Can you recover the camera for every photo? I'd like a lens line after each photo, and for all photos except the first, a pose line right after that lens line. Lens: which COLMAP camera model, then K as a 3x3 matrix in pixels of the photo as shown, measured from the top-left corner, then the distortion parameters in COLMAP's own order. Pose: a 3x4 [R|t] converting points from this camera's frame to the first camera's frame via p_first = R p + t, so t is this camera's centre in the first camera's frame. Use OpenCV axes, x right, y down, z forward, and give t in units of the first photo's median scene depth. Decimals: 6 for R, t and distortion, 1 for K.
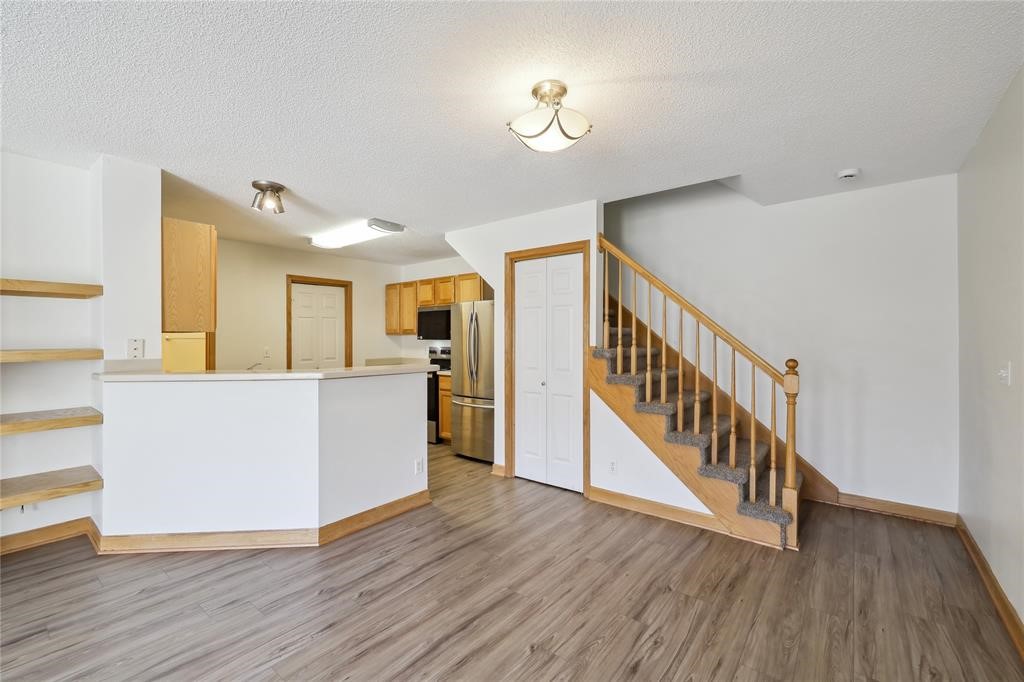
lens RADIAL K [[432.1, 0, 512.0], [0, 432.1, 341.0], [0, 0, 1]] dist [0.000056, -0.000010]
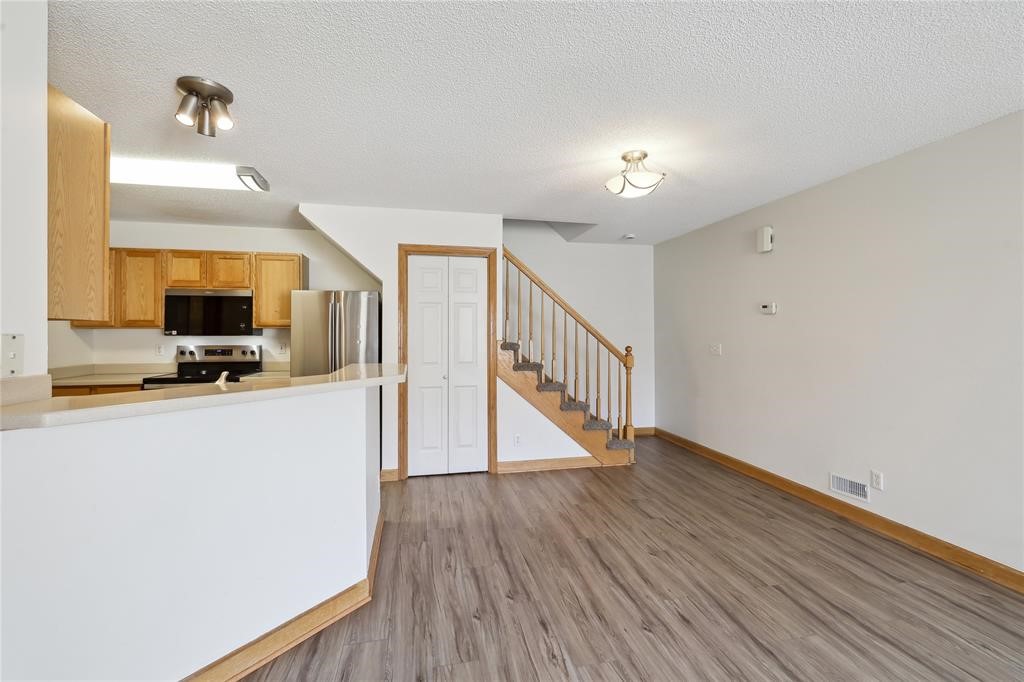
lens RADIAL K [[435.9, 0, 512.0], [0, 435.9, 330.6], [0, 0, 1]] dist [-0.002301, -0.000164]
pose [[0.634003, 0.005069, 0.773314, -0.763101], [0.005347, 0.999926, -0.010939, -0.001094], [-0.773312, 0.011070, 0.633929, 0.255962]]
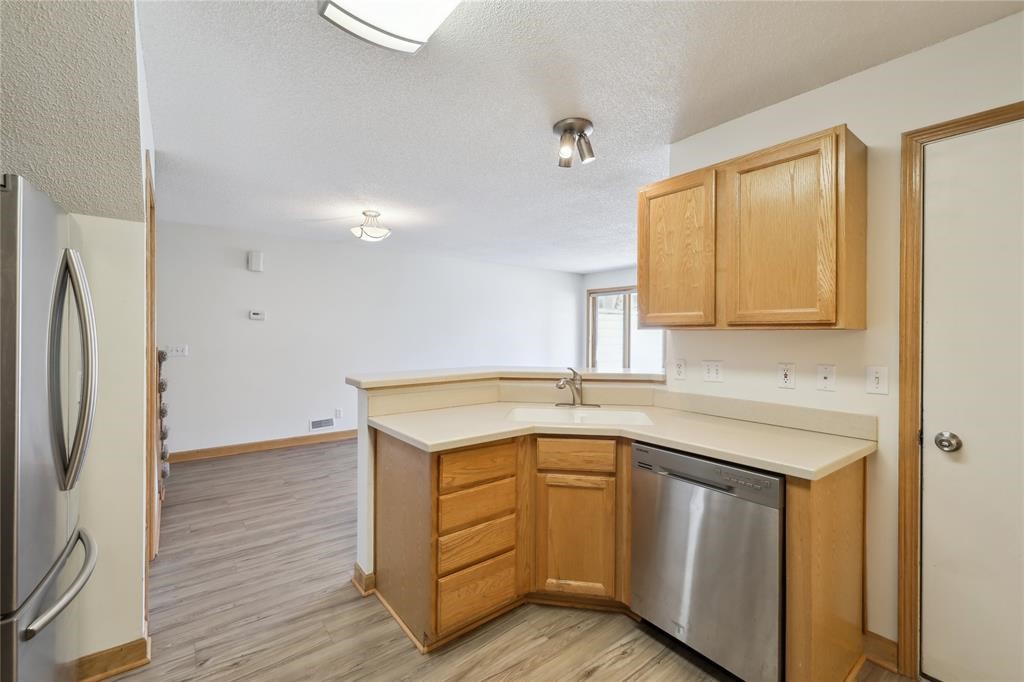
lens RADIAL K [[435.9, 0, 512.0], [0, 435.9, 330.6], [0, 0, 1]] dist [-0.002301, -0.000164]
pose [[-0.971393, -0.000671, 0.237478, -0.638713], [-0.000679, 1.000000, 0.000046, -0.017841], [-0.237478, -0.000117, -0.971393, 1.730974]]
